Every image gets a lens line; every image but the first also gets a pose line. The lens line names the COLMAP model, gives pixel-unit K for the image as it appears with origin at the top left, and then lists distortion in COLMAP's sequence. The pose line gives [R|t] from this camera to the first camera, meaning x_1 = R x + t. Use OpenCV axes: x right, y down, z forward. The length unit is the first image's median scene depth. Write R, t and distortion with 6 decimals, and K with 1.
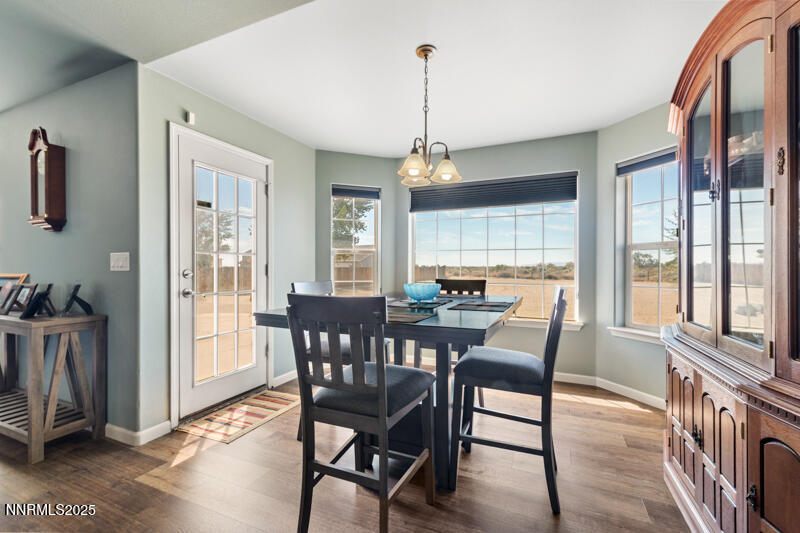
lens RADIAL K [[350.1, 0, 403.3], [0, 350.1, 267.0], [0, 0, 1]] dist [0.003079, -0.000101]
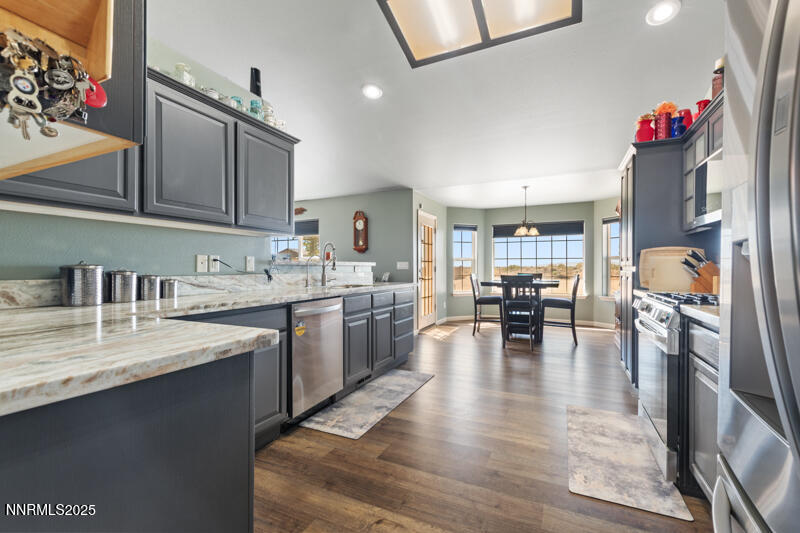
lens RADIAL K [[350.1, 0, 403.3], [0, 350.1, 267.0], [0, 0, 1]] dist [0.003079, -0.000101]
pose [[0.999680, -0.004117, -0.024955, -0.517520], [0.004077, 0.999990, -0.001648, -0.002103], [0.024962, 0.001546, 0.999687, -1.091666]]
